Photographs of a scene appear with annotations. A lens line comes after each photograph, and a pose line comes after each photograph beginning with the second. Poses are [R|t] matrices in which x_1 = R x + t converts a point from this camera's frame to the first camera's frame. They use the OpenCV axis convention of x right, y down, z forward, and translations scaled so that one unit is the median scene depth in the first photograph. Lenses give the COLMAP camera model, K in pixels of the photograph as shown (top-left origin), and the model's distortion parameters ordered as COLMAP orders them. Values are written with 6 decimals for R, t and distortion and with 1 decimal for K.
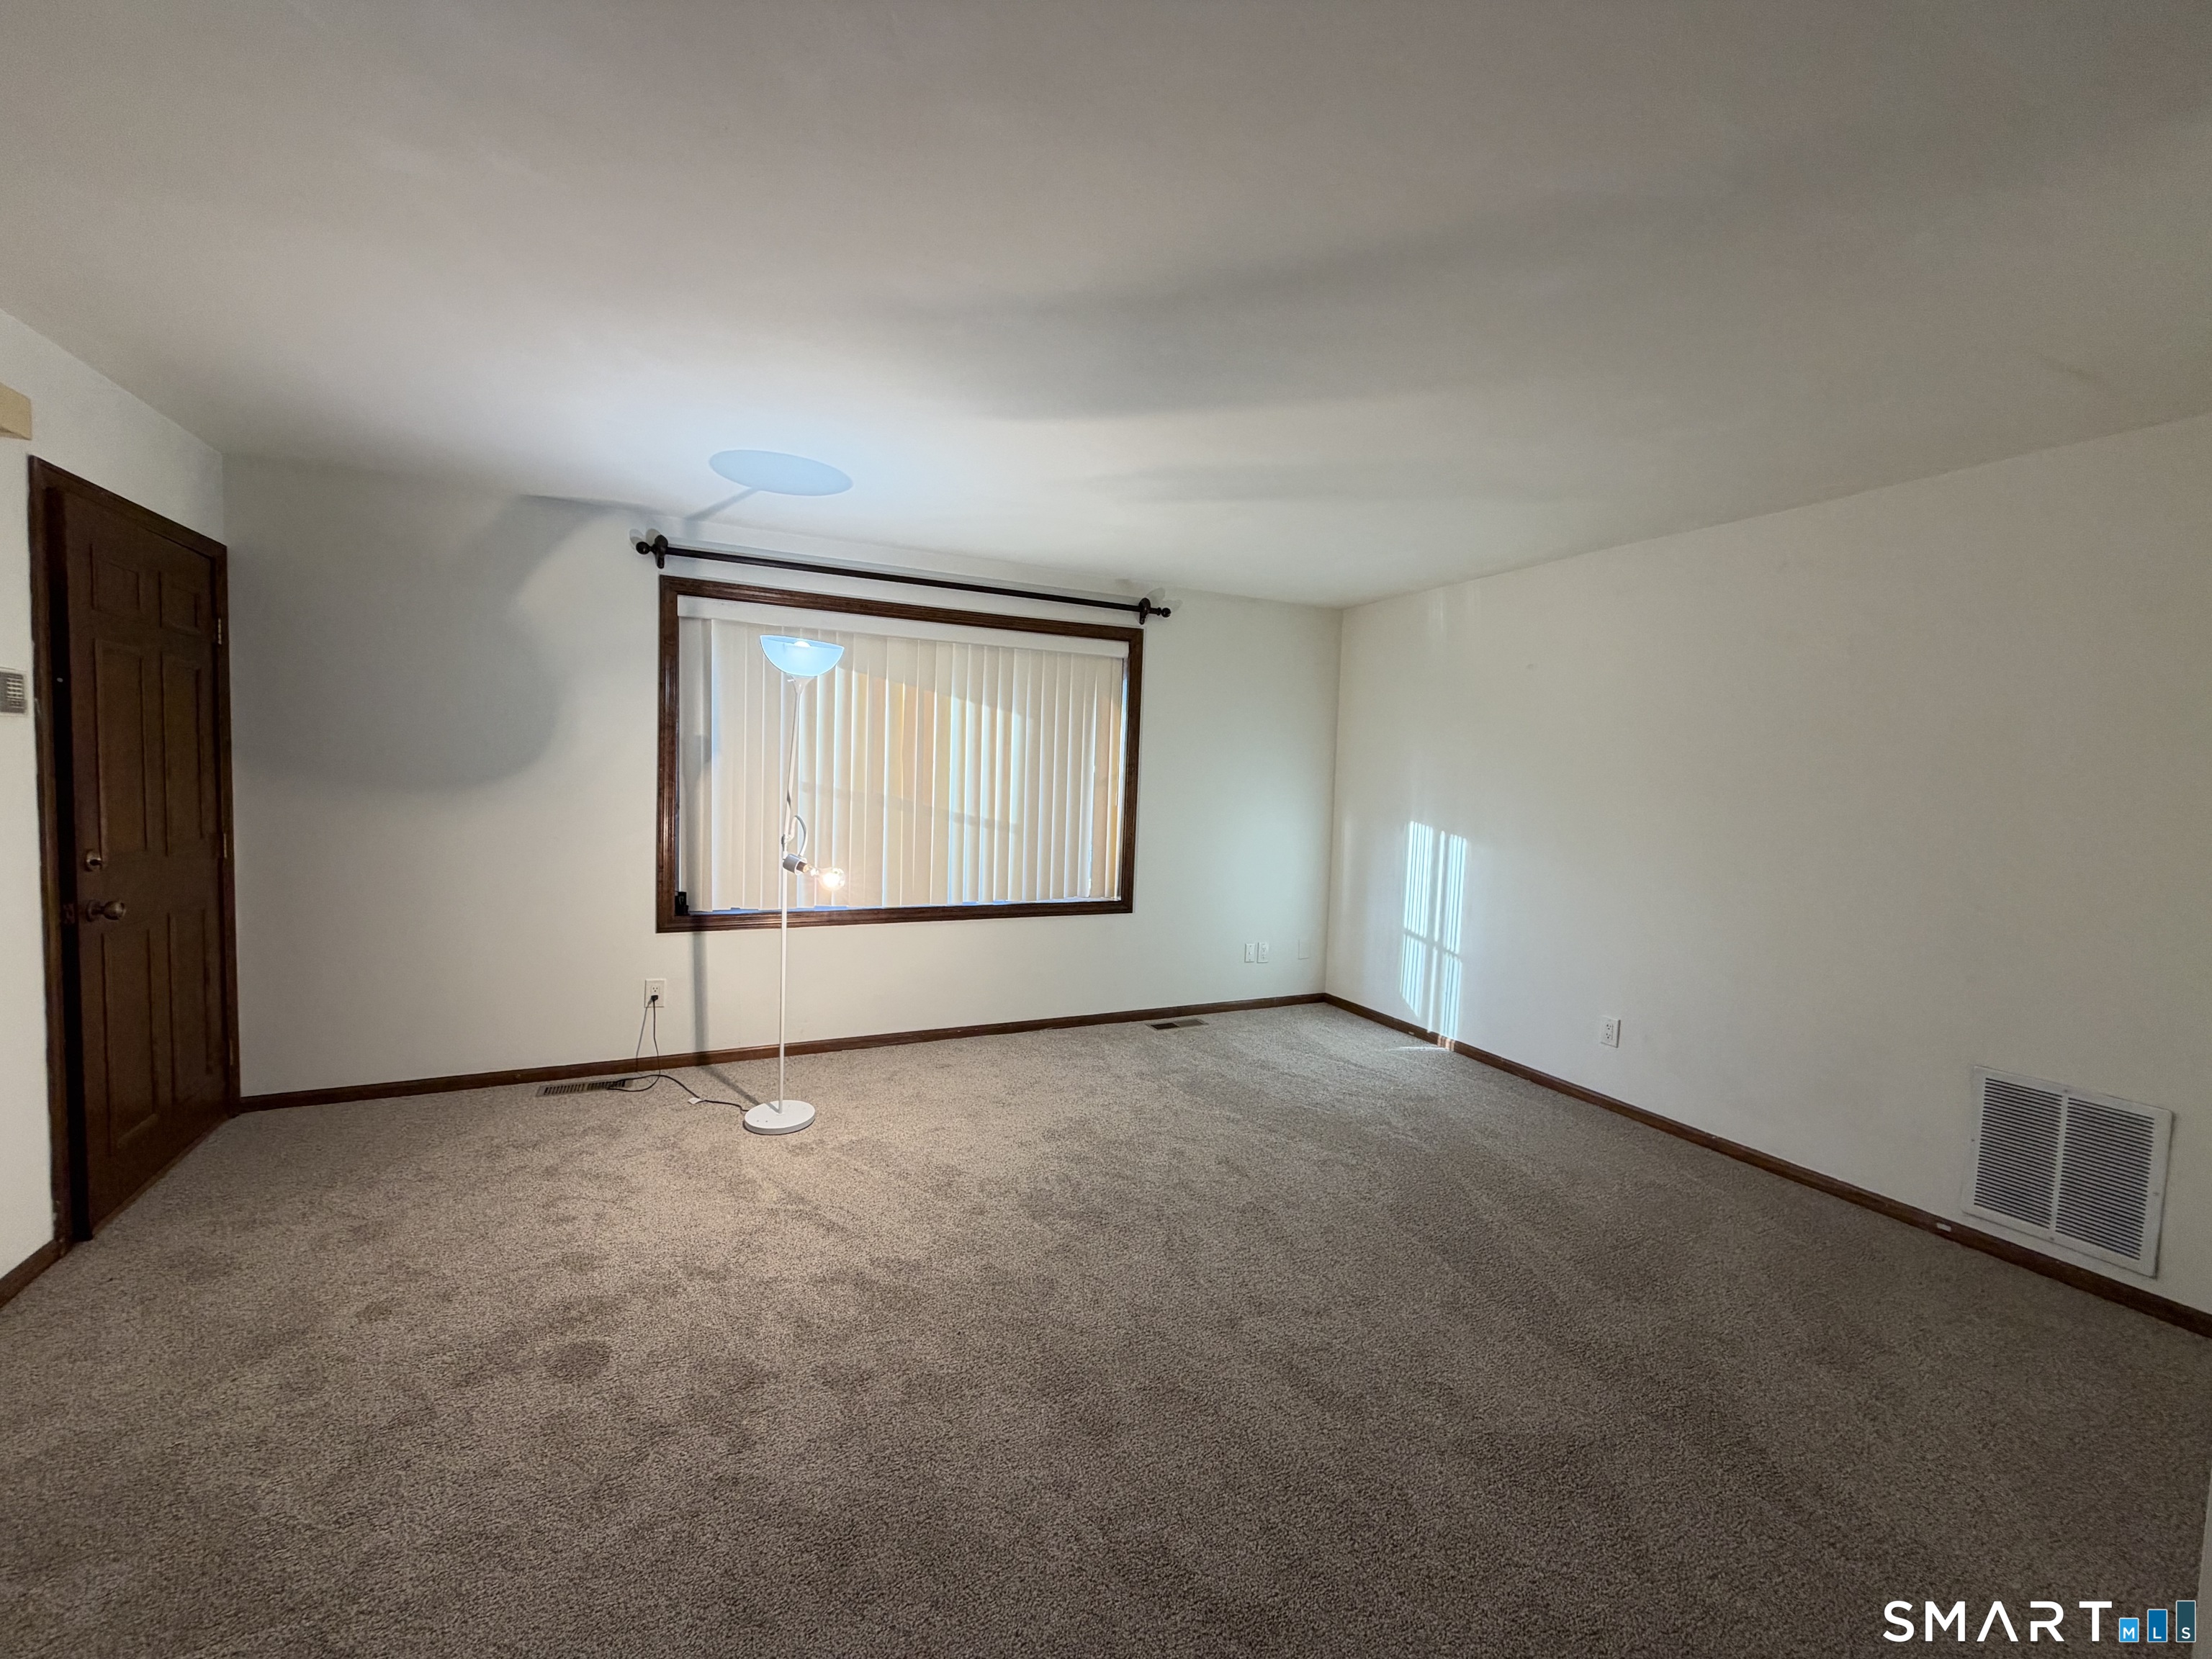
lens RADIAL K [[887.4, 0, 1085.9], [0, 887.4, 830.0], [0, 0, 1]] dist [0.001652, 0.000173]
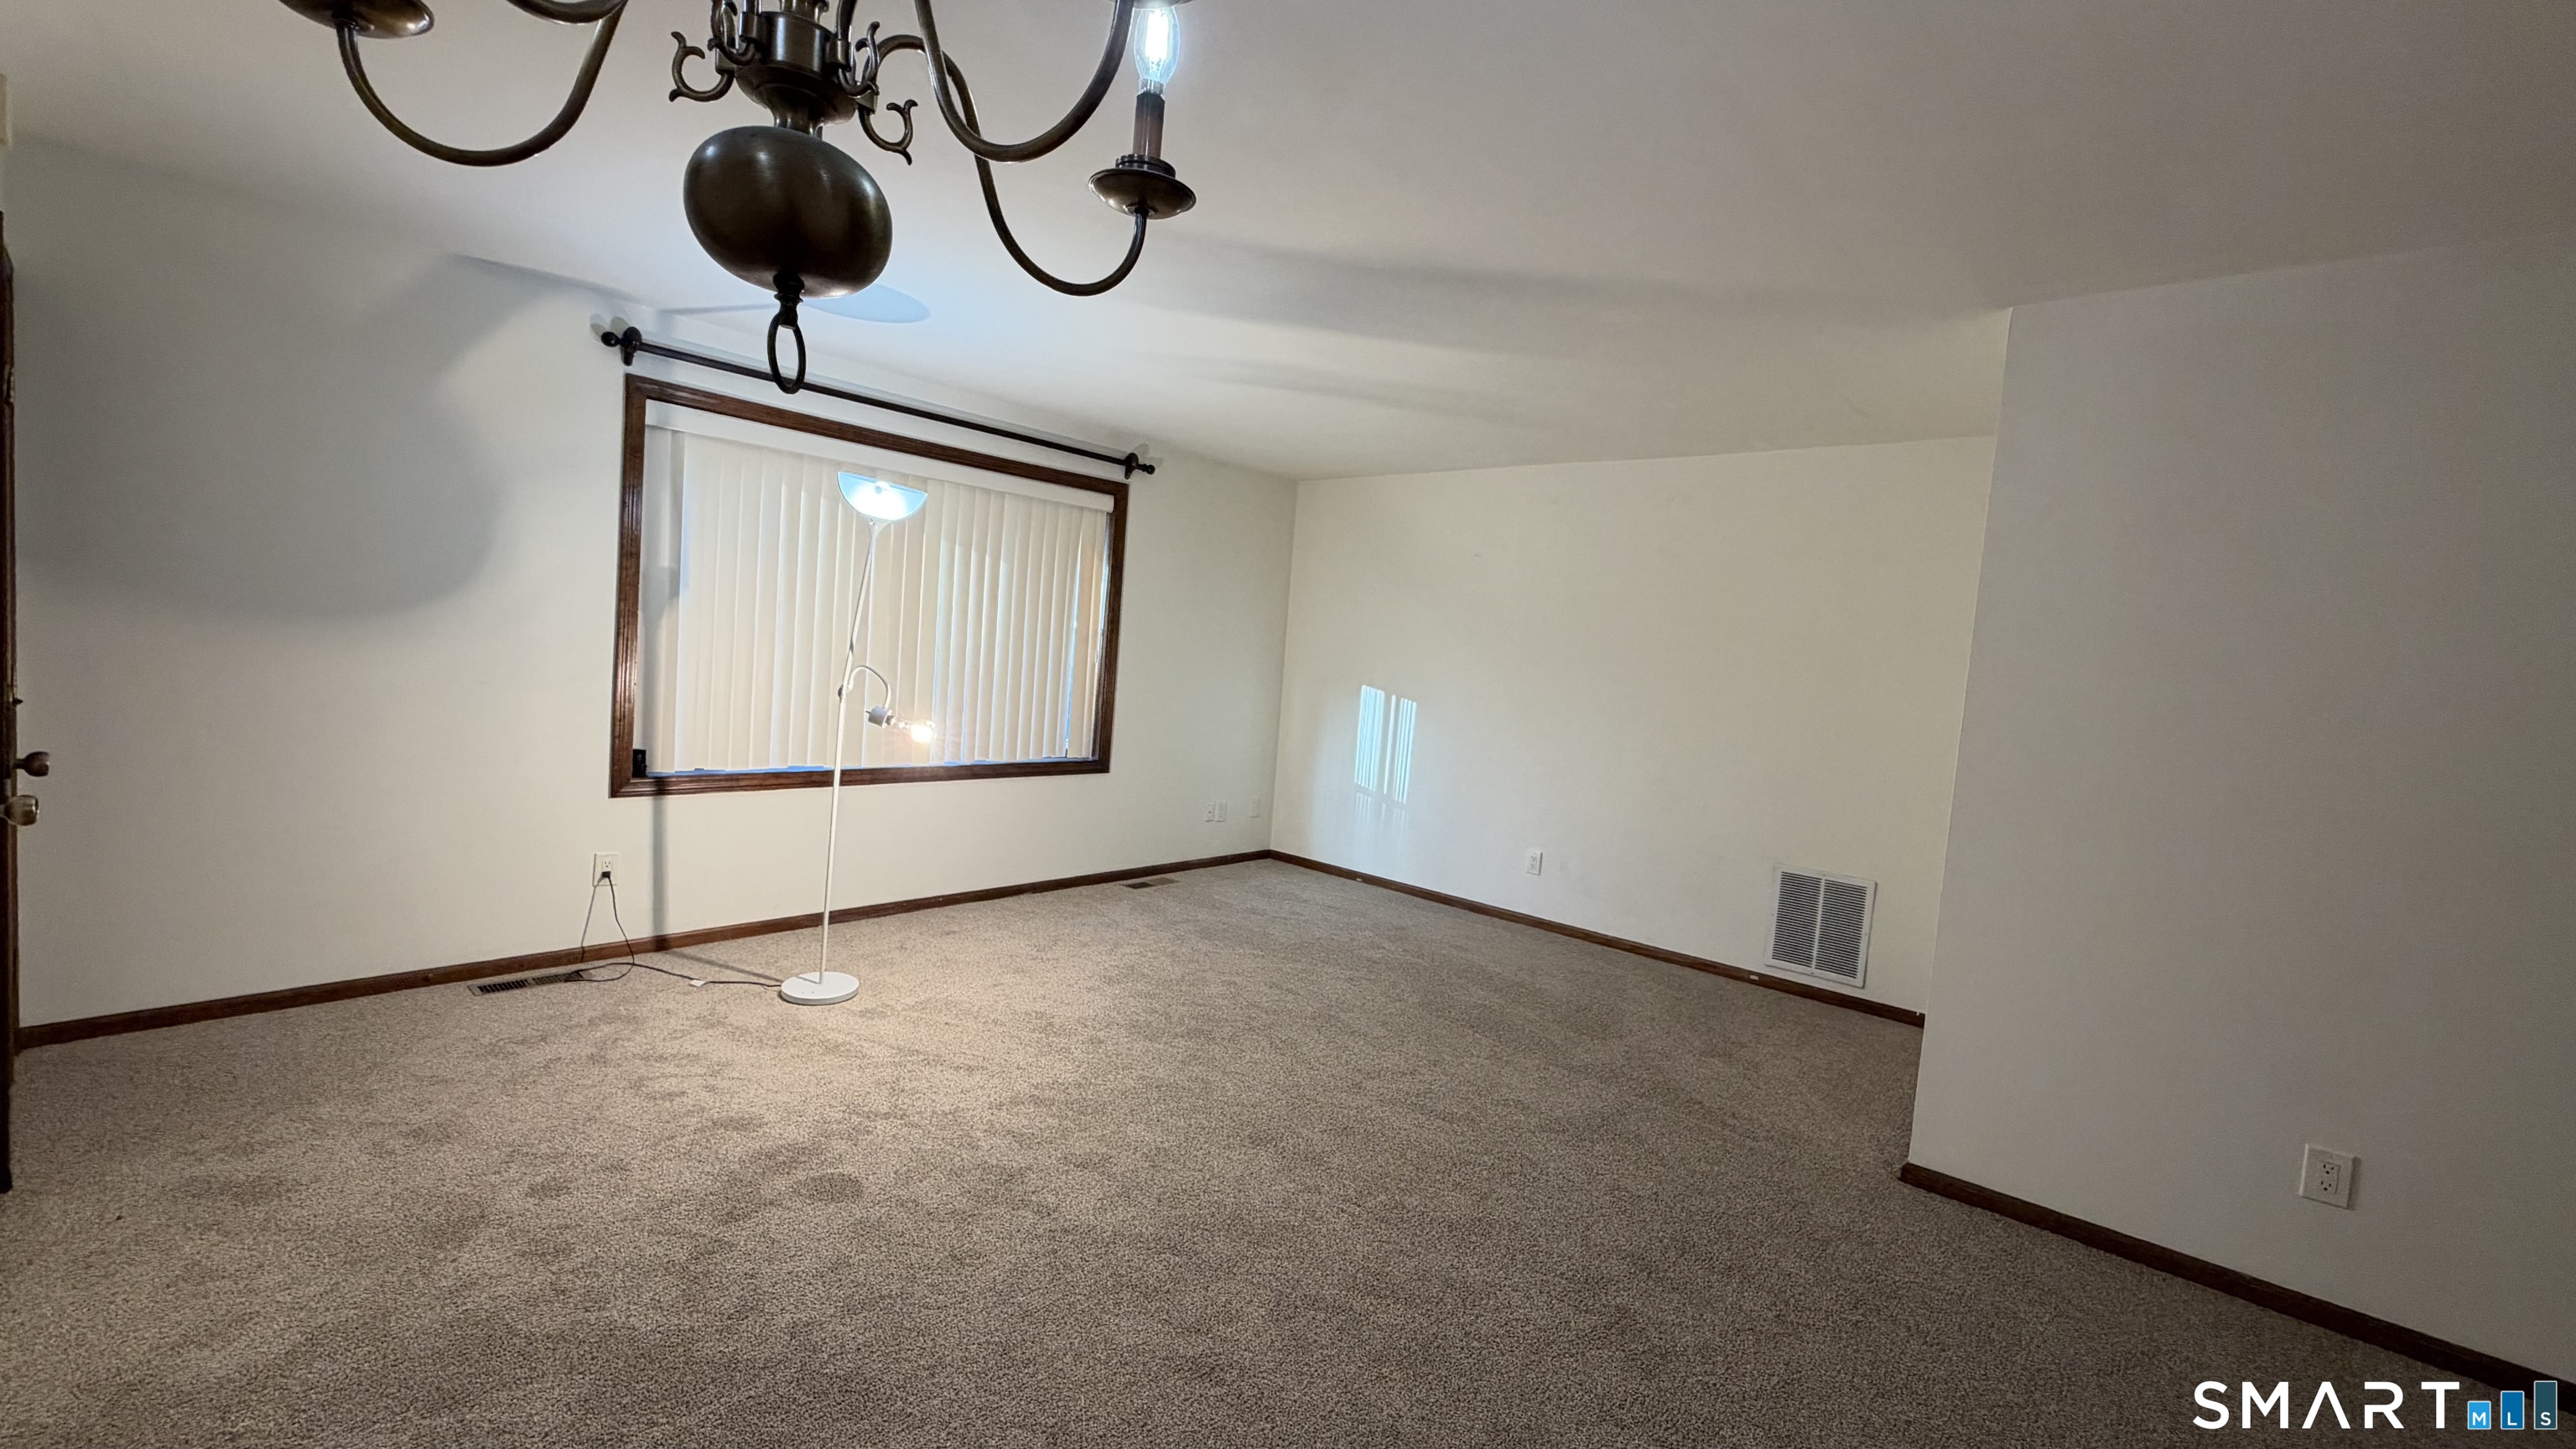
lens RADIAL K [[995.0, 0, 1307.7], [0, 995.0, 721.7], [0, 0, 1]] dist [0.002310, 0.000054]
pose [[0.918149, 0.009329, 0.396126, -0.282169], [-0.022106, 0.999372, 0.027701, 0.002878], [-0.395619, -0.034190, 0.917778, -0.148535]]
